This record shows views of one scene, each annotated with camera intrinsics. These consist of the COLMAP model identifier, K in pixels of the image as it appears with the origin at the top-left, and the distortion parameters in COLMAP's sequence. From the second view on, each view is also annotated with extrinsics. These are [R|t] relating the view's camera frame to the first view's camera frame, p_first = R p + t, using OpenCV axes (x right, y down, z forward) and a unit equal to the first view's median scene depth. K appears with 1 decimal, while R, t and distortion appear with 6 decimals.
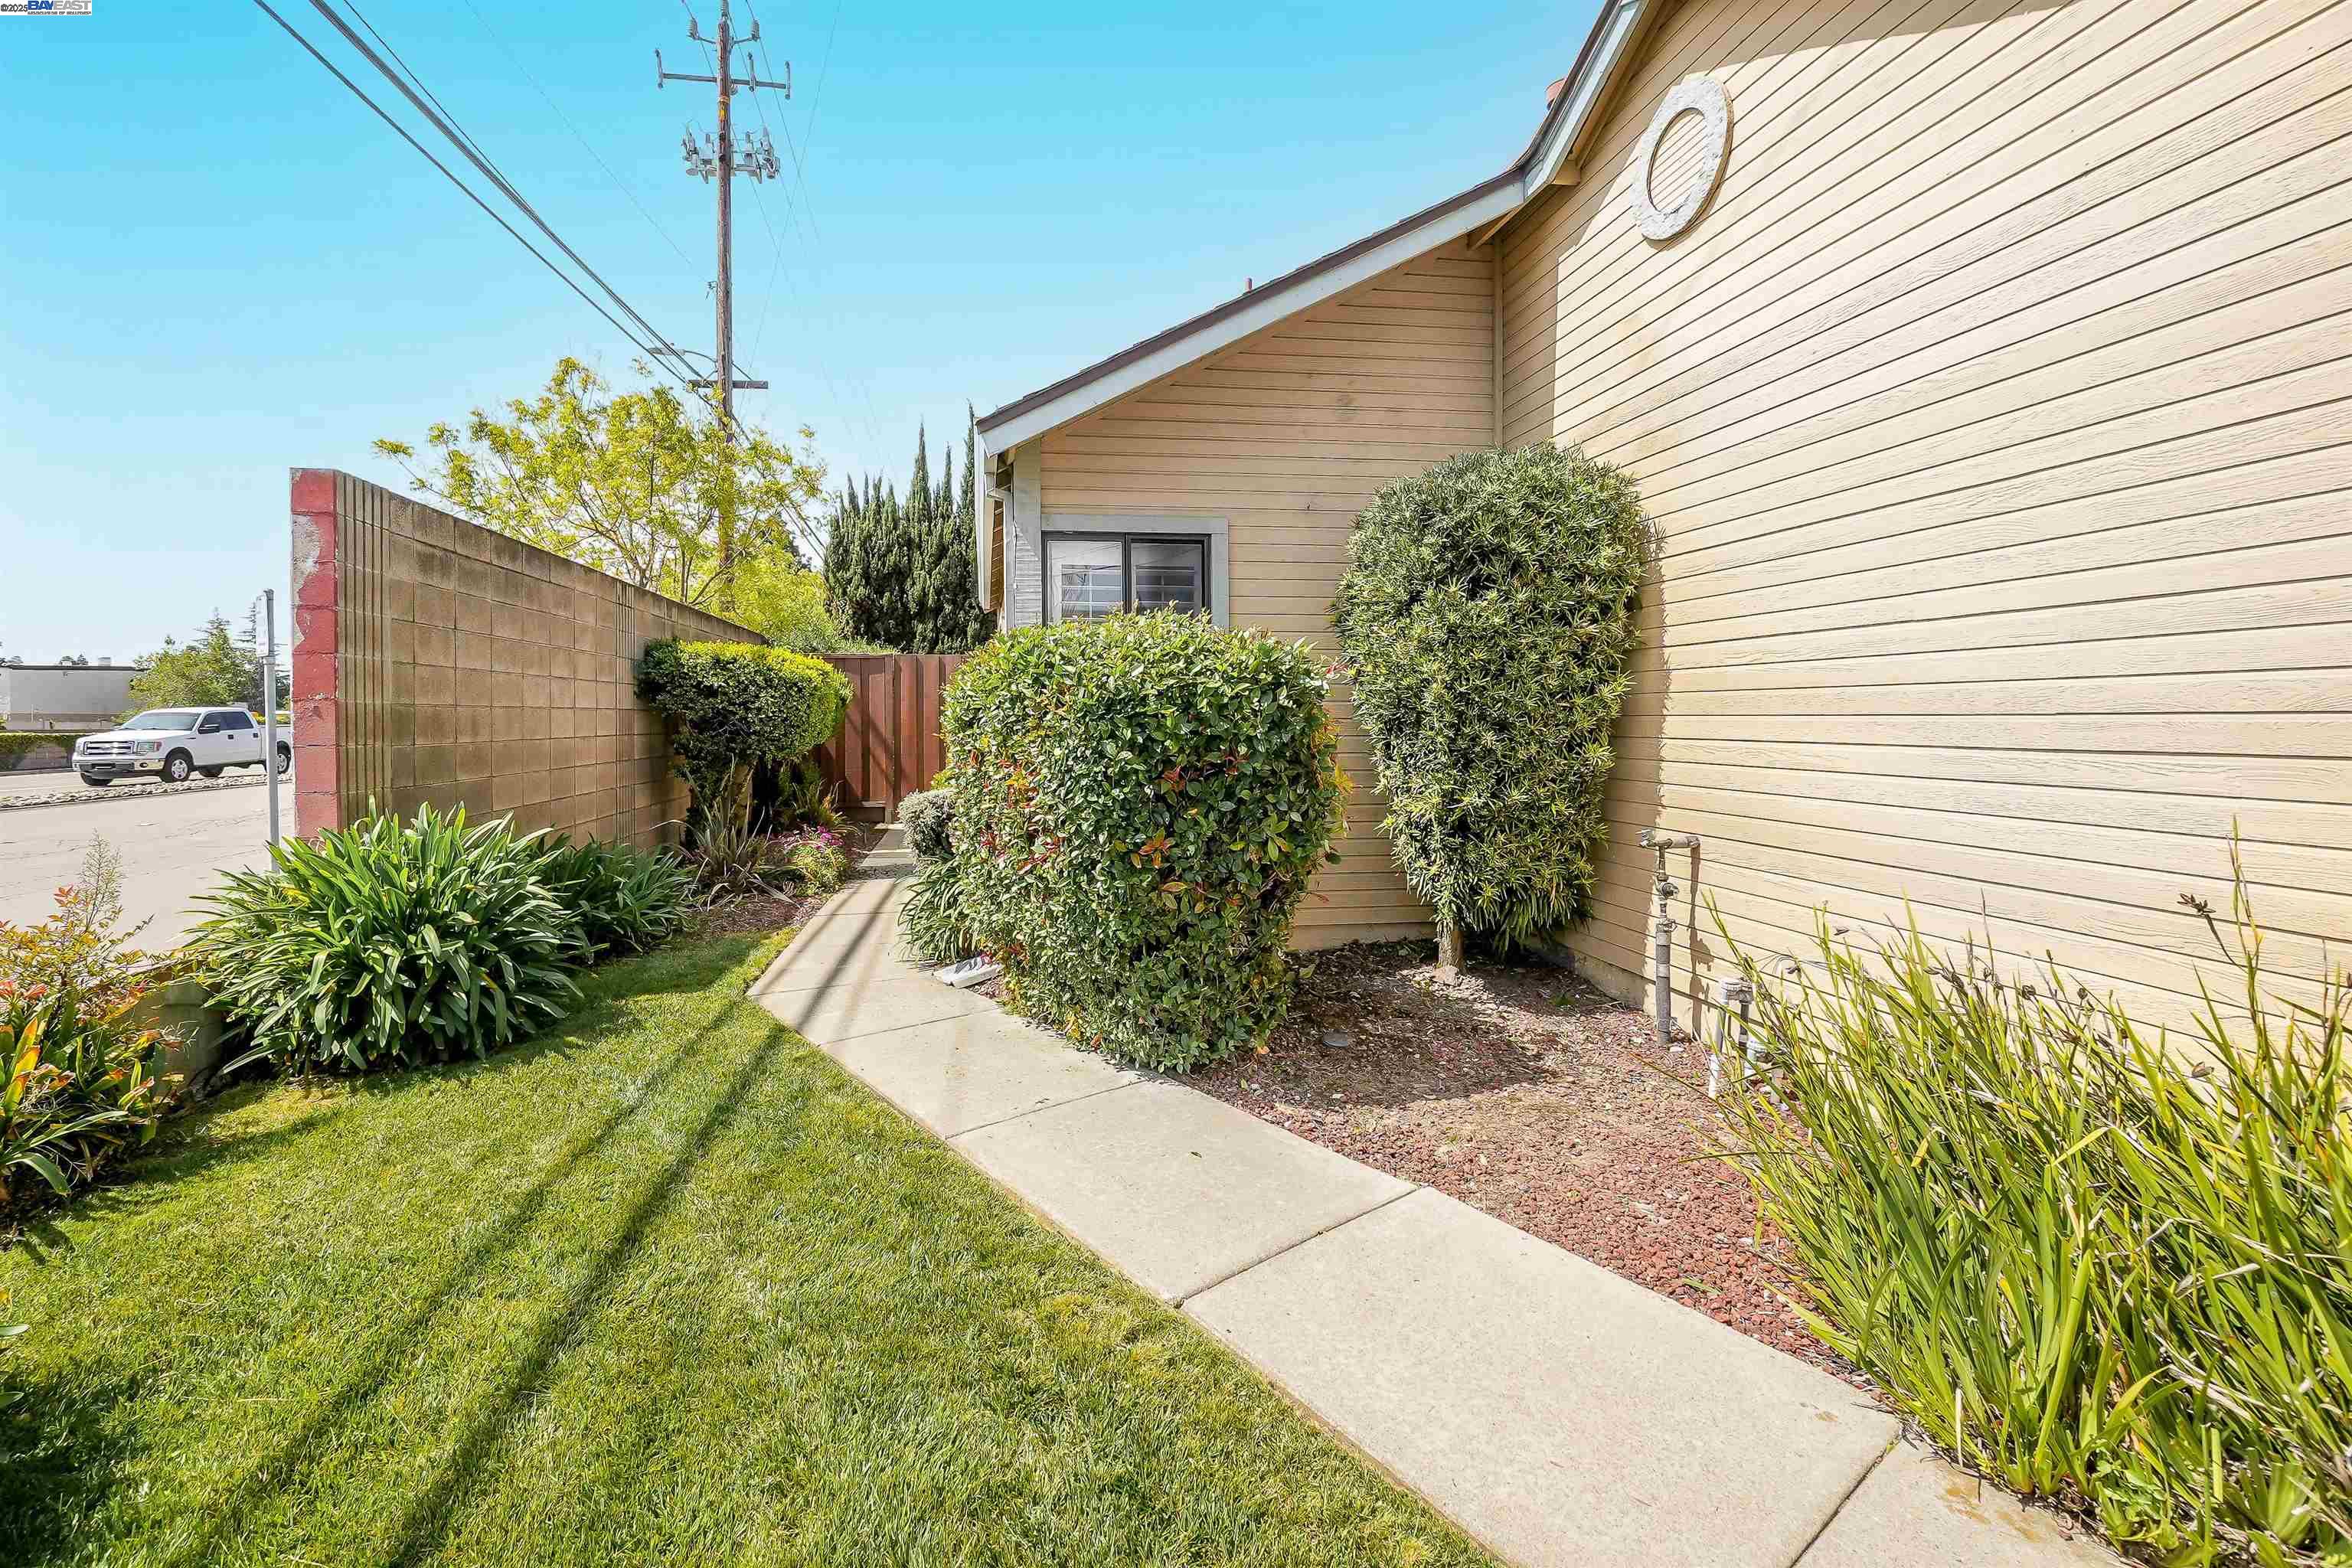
lens RADIAL K [[1065.9, 0, 1161.3], [0, 1065.9, 738.8], [0, 0, 1]] dist [-0.000845, -0.000153]
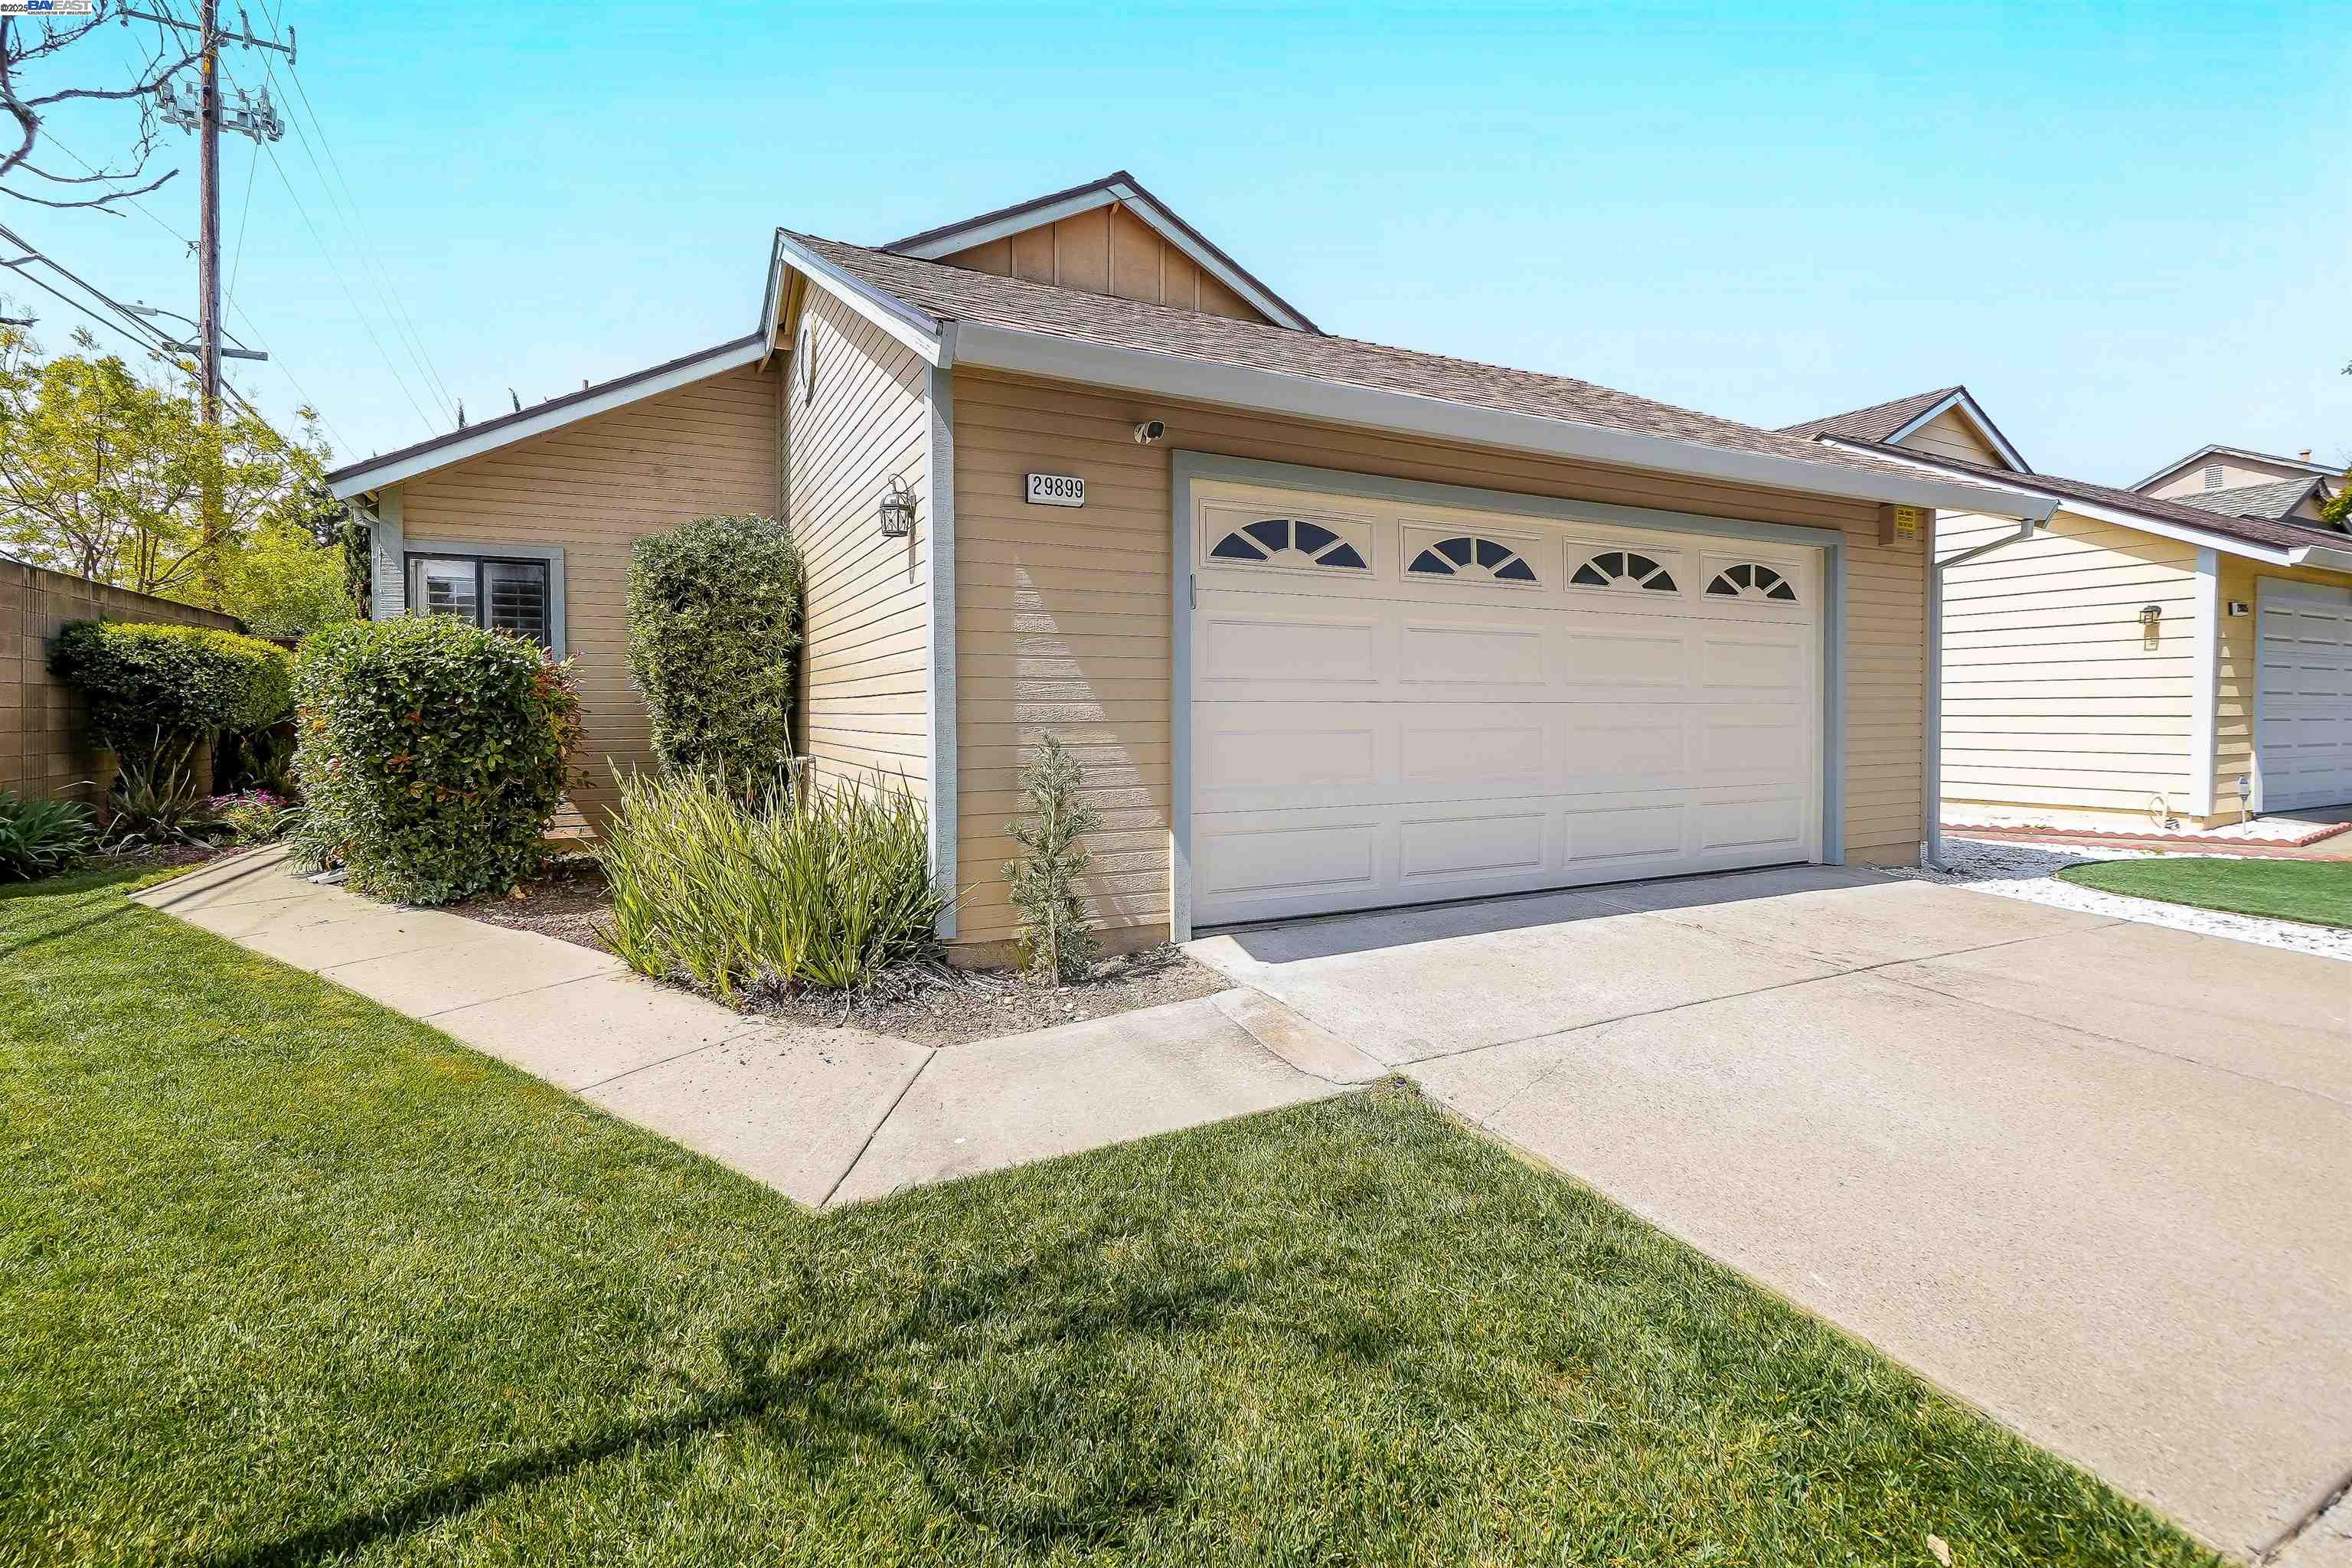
lens RADIAL K [[1032.8, 0, 1168.2], [0, 1032.8, 725.5], [0, 0, 1]] dist [-0.000988, 0.000218]
pose [[0.945991, -0.004574, 0.324160, 0.368691], [0.006179, 0.999973, -0.003920, 0.038297], [-0.324133, 0.005712, 0.945994, -0.546650]]
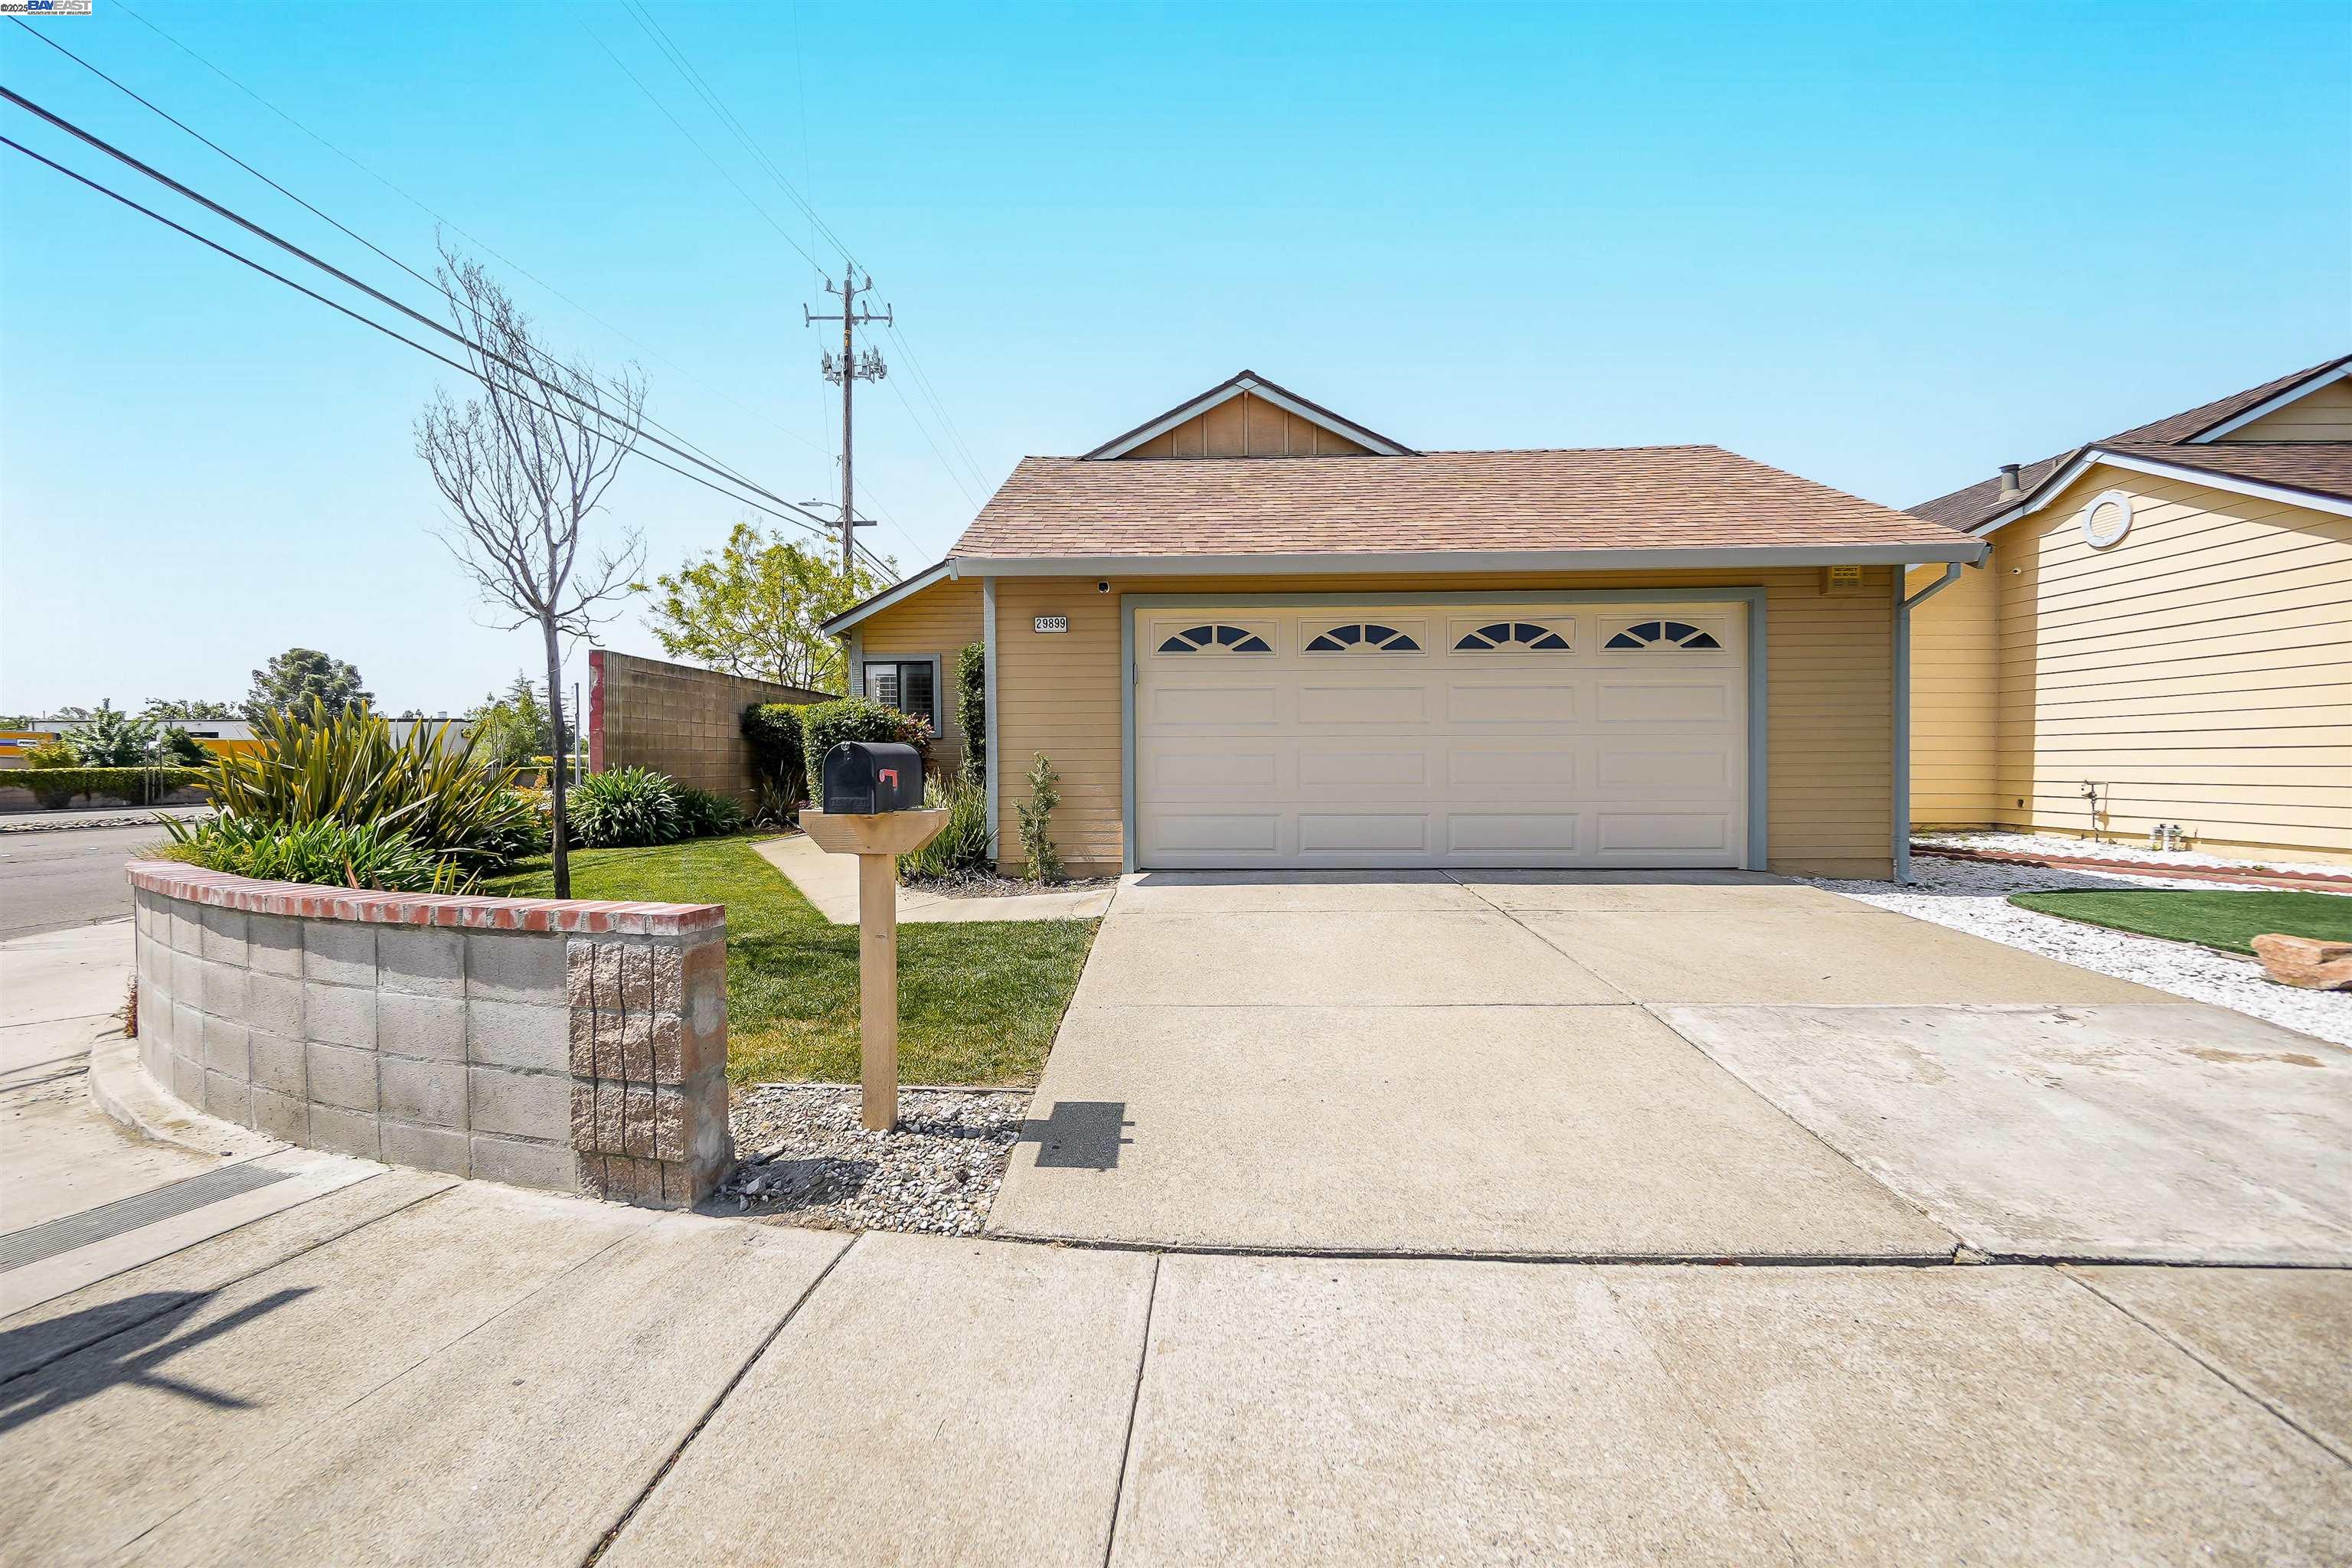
lens RADIAL K [[1000.1, 0, 1168.0], [0, 1000.1, 769.5], [0, 0, 1]] dist [0.003631, 0.000216]
pose [[0.988449, -0.001788, -0.151542, 0.892569], [0.000505, 0.999964, -0.008502, 0.071974], [0.151551, 0.008327, 0.988414, -1.124318]]
